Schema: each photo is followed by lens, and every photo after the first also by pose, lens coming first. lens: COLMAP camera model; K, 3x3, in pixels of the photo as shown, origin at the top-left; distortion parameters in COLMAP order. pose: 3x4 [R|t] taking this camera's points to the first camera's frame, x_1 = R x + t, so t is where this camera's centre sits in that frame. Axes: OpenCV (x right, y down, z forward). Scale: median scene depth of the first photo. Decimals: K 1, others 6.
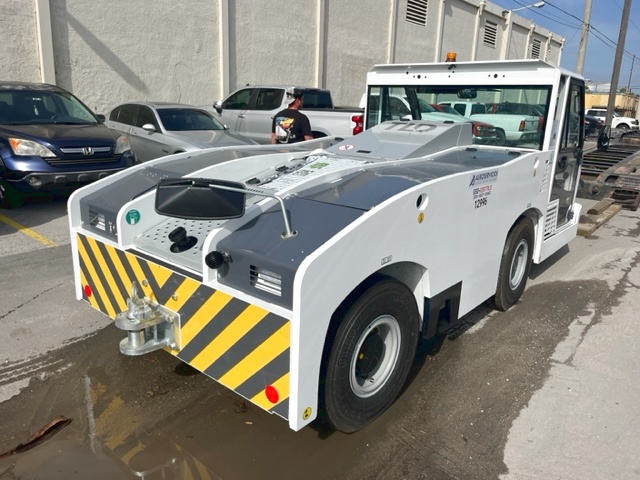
lens RADIAL K [[482.7, 0, 319.3], [0, 482.7, 240.2], [0, 0, 1]] dist [0.007886, -0.020714]
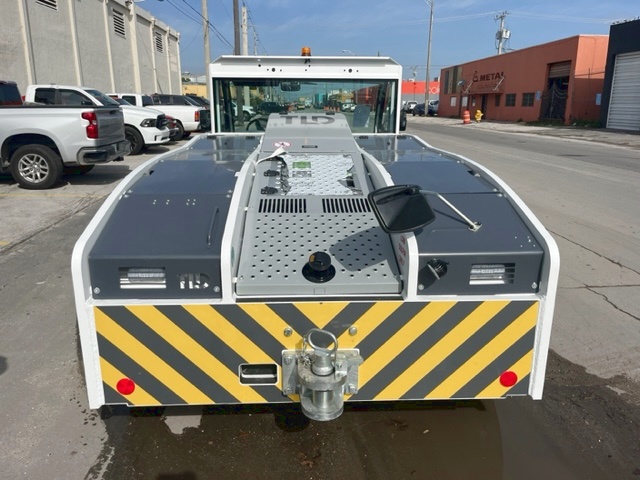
lens RADIAL K [[482.7, 0, 318.7], [0, 482.7, 238.4], [0, 0, 1]] dist [0.007886, -0.020714]
pose [[0.731933, -0.207931, 0.648875, -0.459070], [0.199551, 0.975959, 0.087651, -0.067679], [-0.651501, 0.065329, 0.755830, 0.209387]]
